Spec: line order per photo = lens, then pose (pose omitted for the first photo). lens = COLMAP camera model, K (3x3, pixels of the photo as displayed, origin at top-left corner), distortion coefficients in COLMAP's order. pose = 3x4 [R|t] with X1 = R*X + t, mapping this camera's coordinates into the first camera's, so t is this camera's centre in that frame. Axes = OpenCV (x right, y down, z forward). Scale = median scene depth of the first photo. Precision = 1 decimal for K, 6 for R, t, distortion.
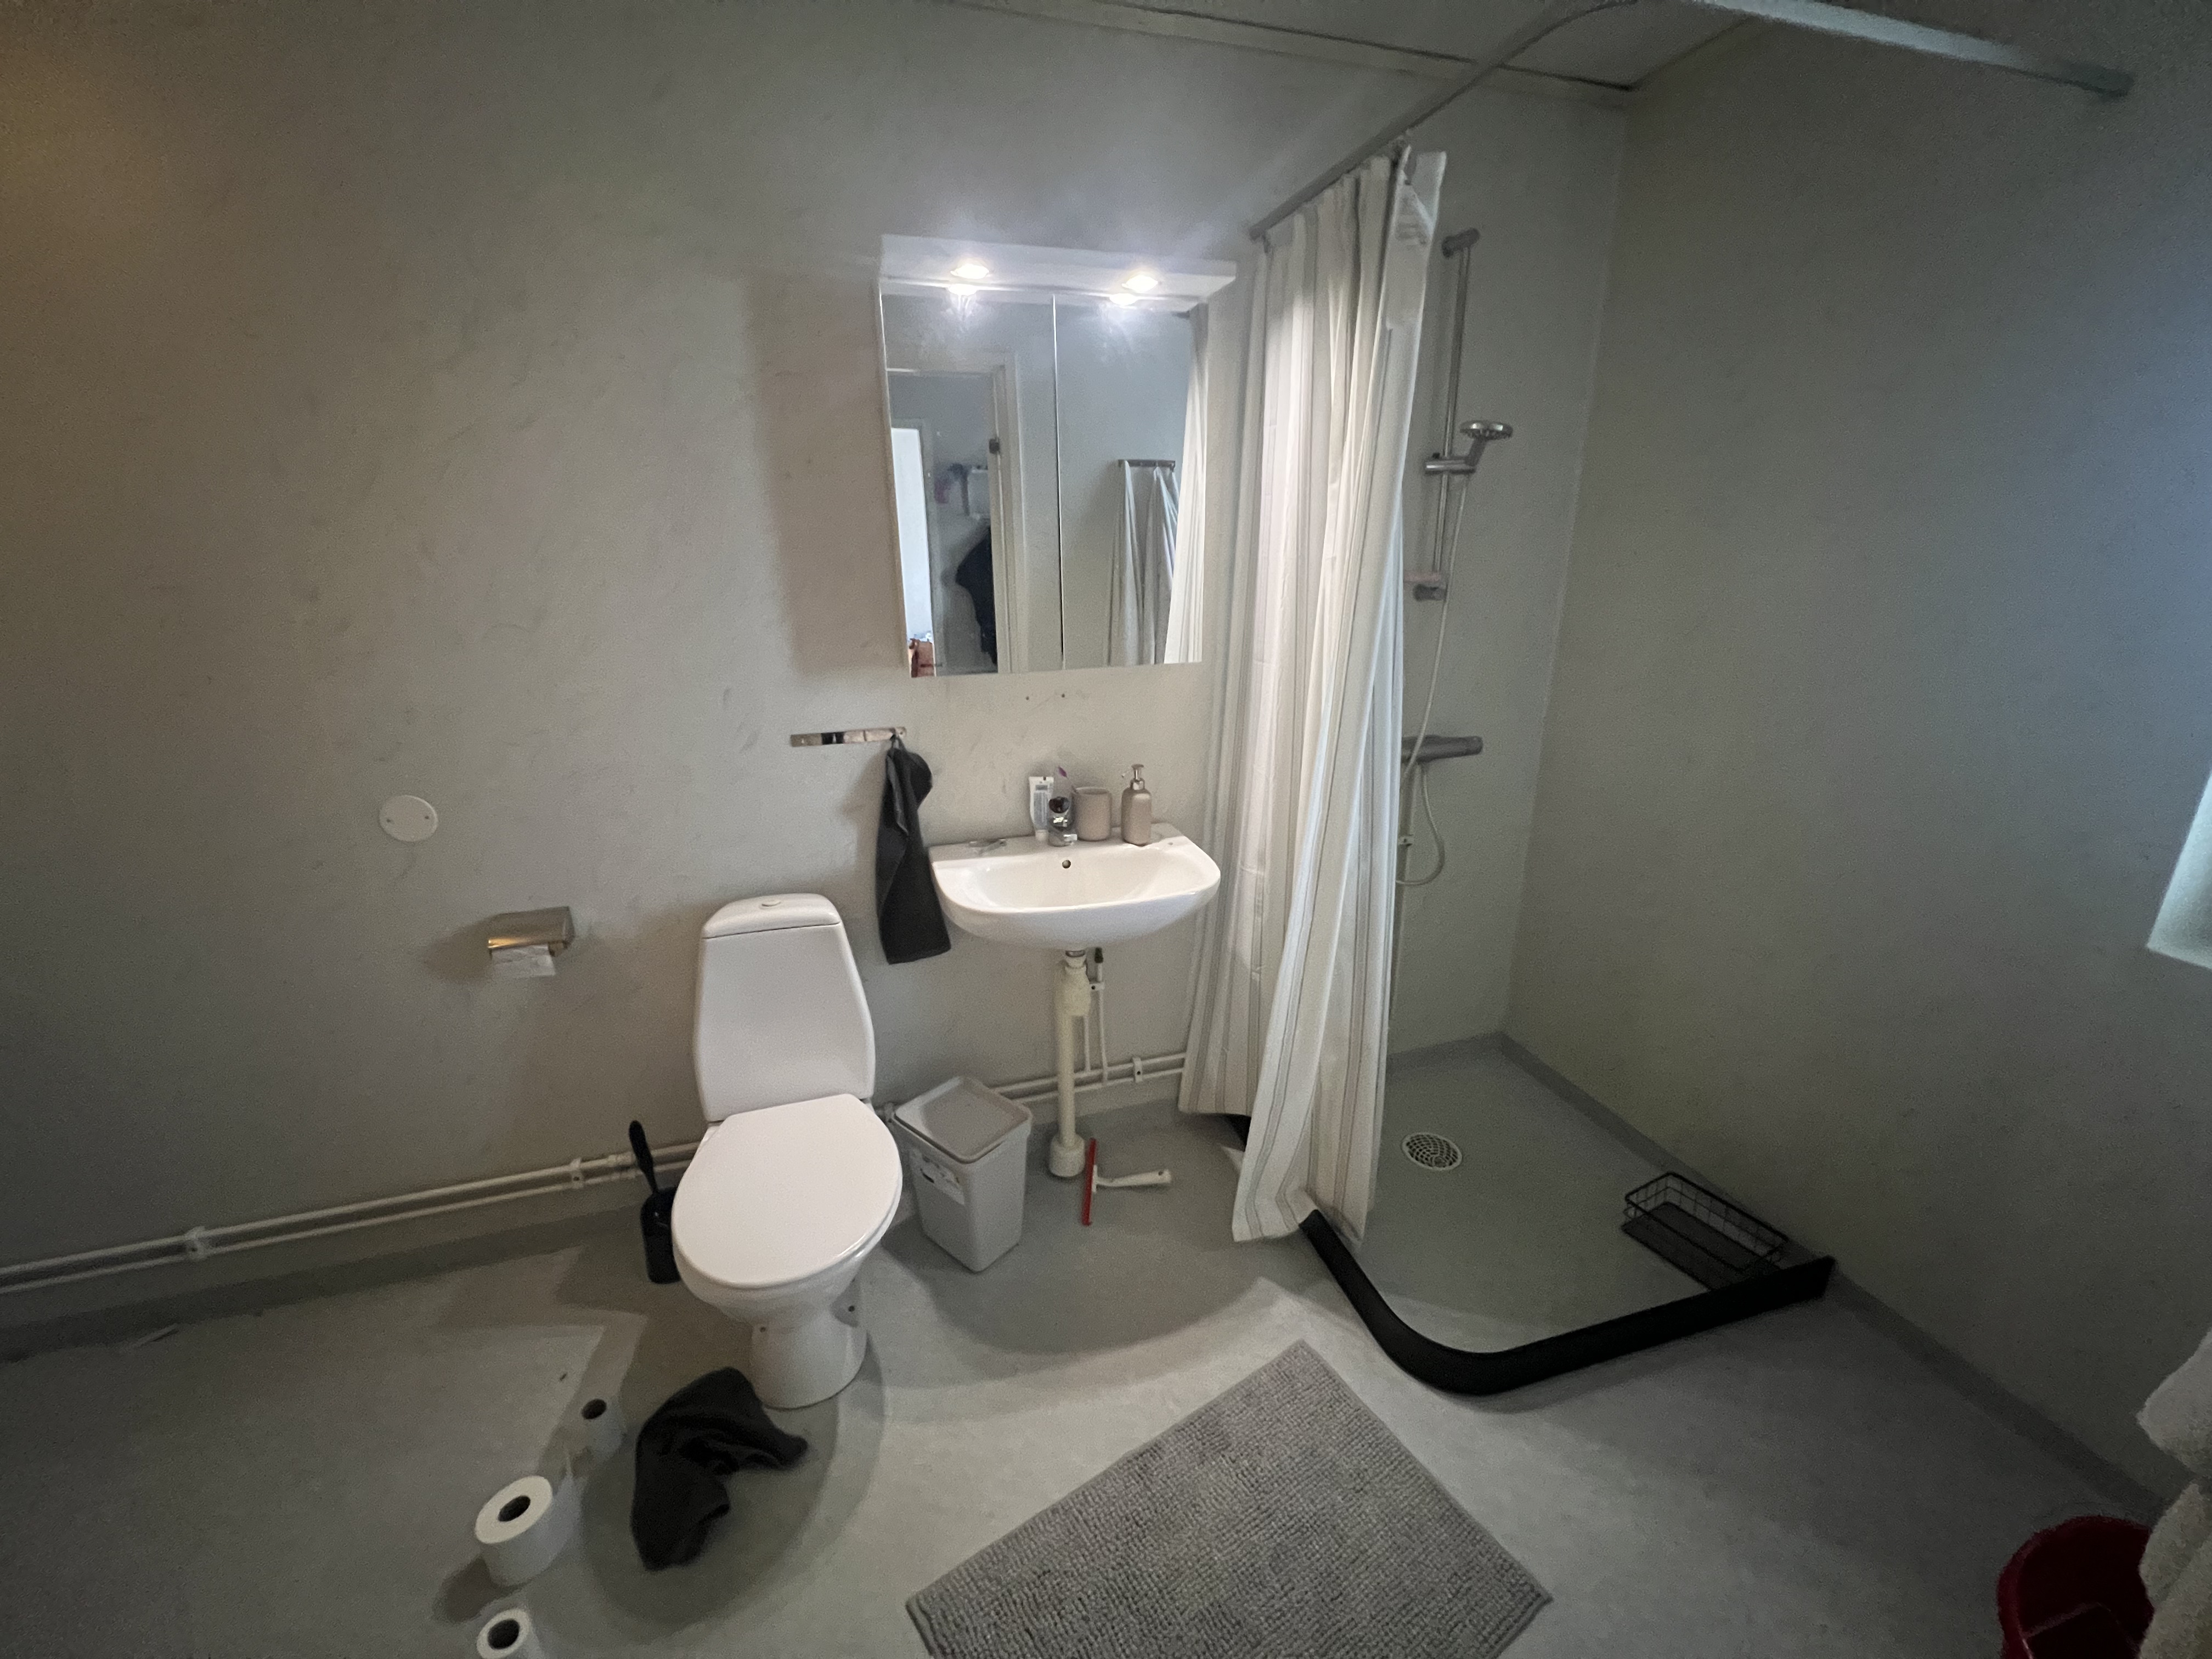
lens RADIAL K [[886.2, 0, 1113.4], [0, 886.2, 829.4], [0, 0, 1]] dist [-0.001060, 0.000353]
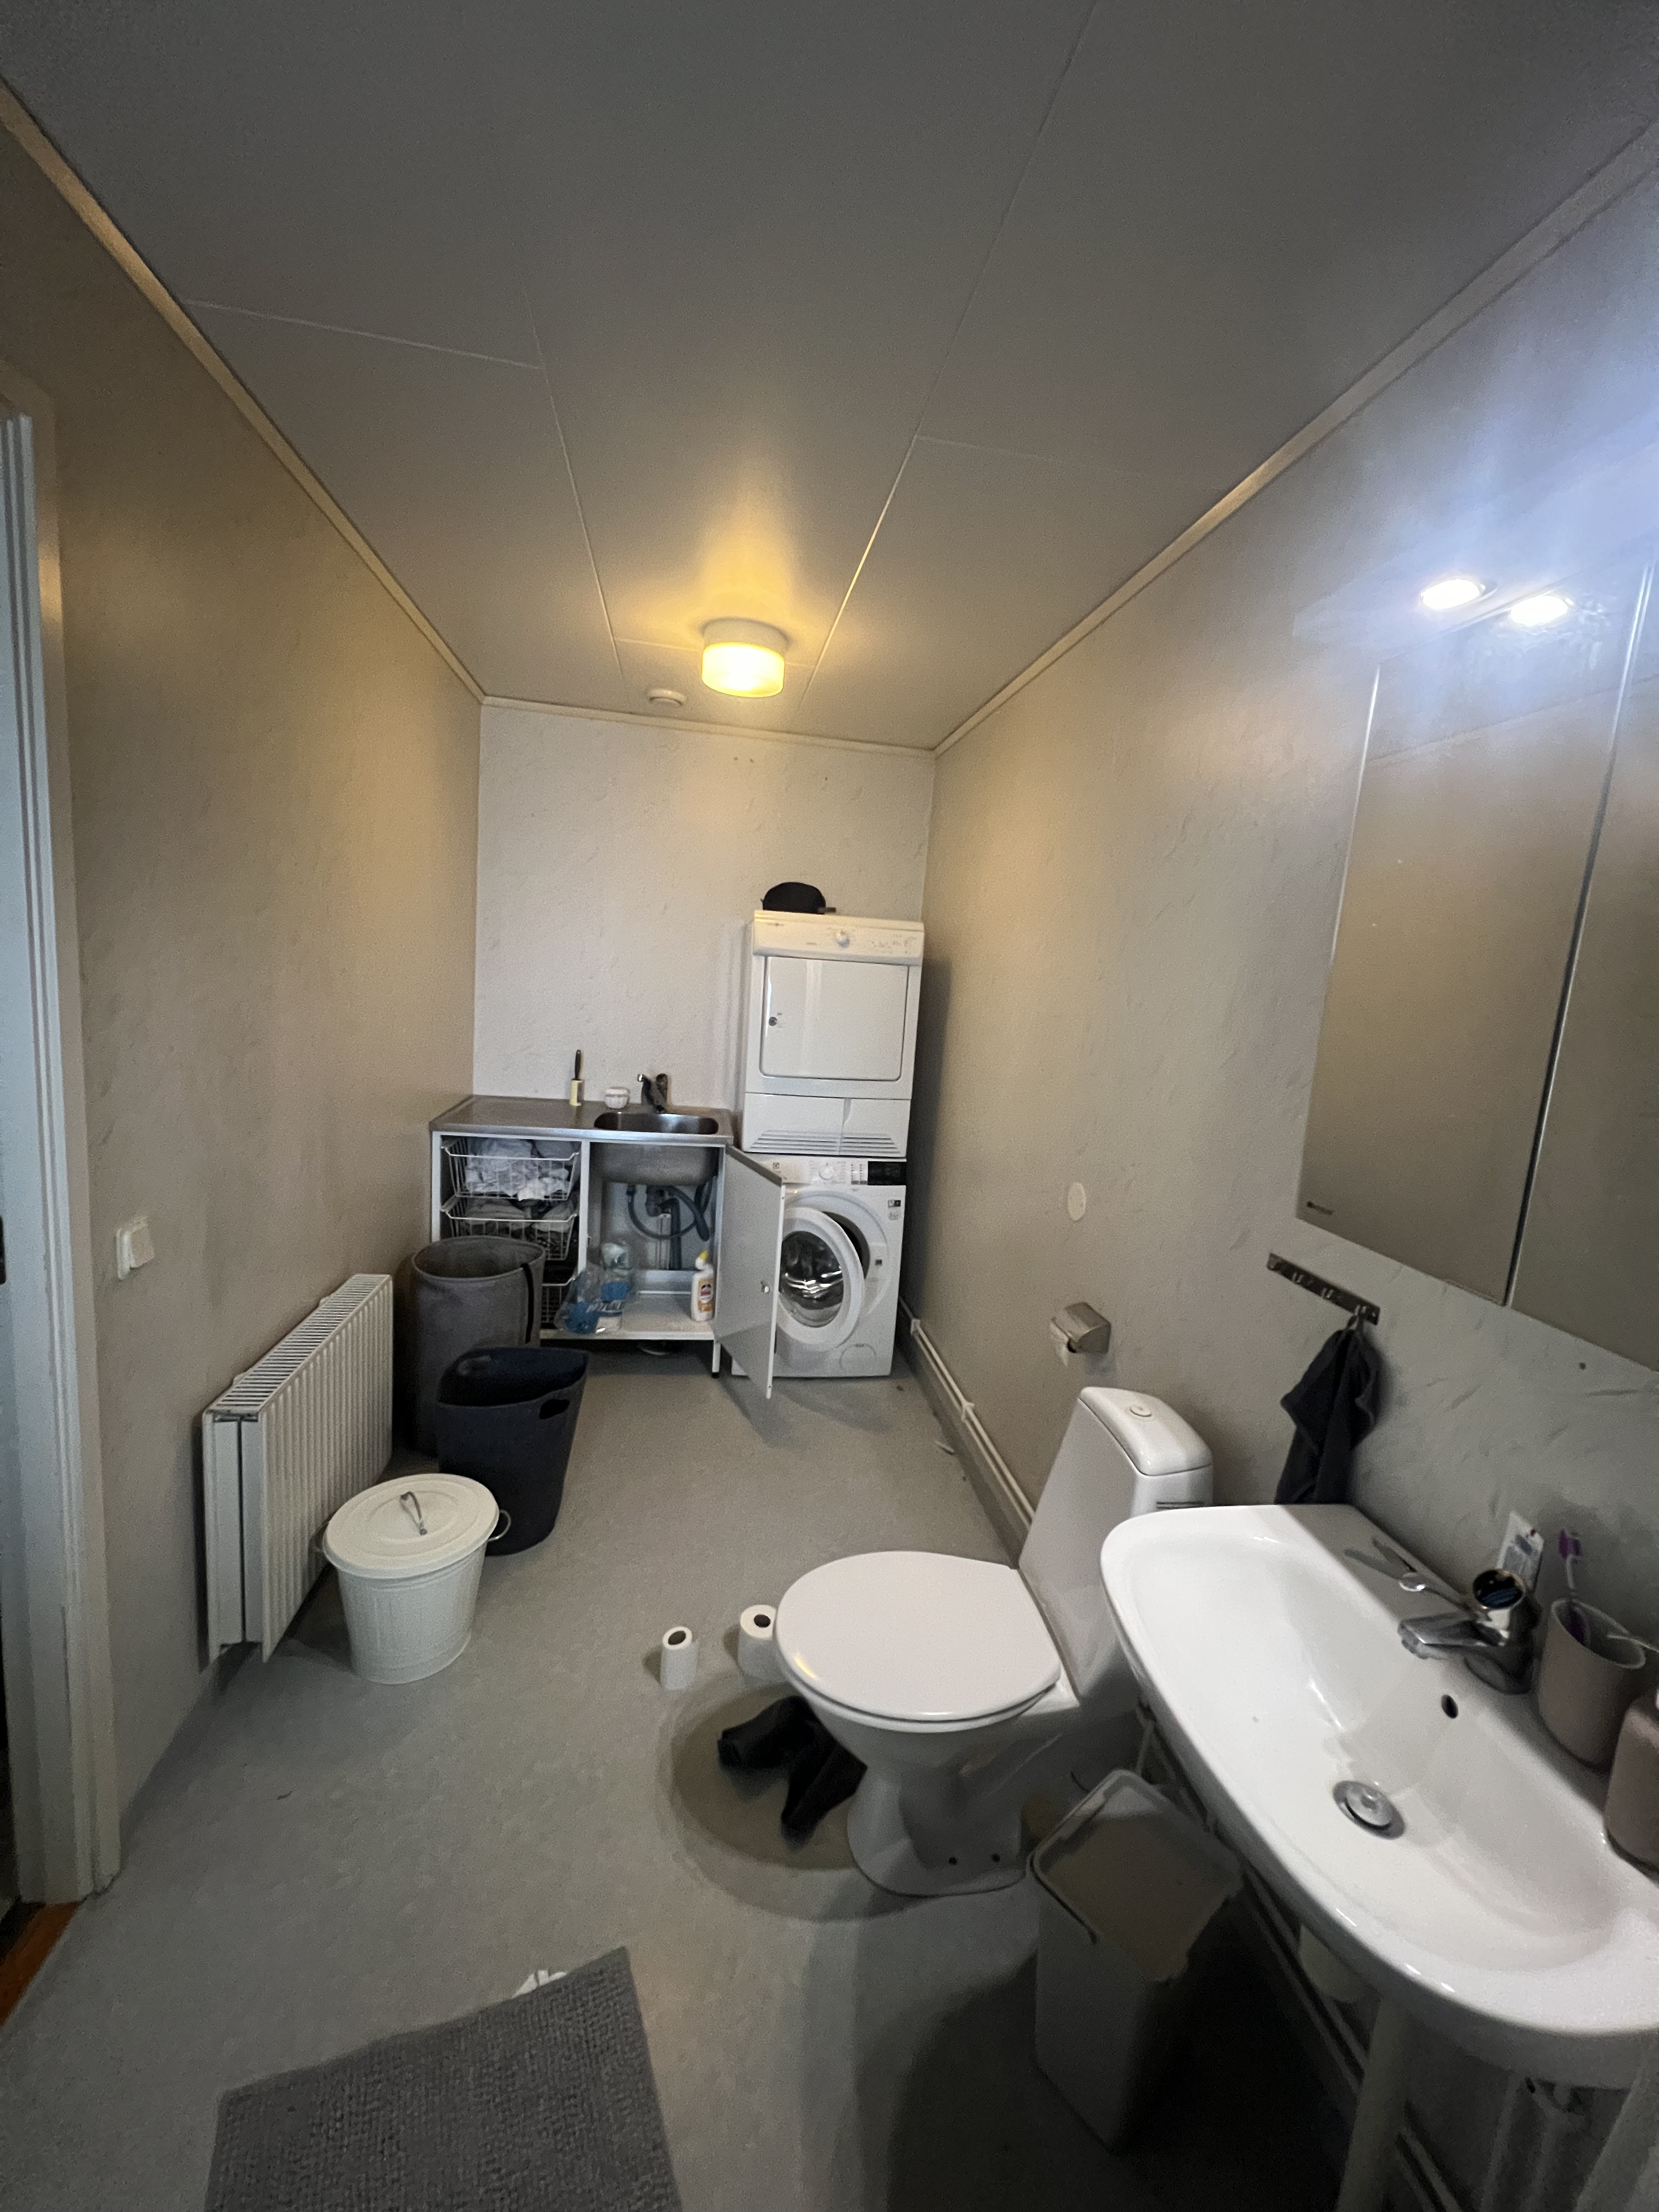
lens RADIAL K [[886.2, 0, 837.3], [0, 886.2, 1108.4], [0, 0, 1]] dist [-0.001060, 0.000353]
pose [[-0.145462, 0.153416, -0.977397, 0.478803], [-0.376846, 0.904842, 0.198112, -0.257808], [0.914783, 0.397145, -0.073806, 0.736219]]
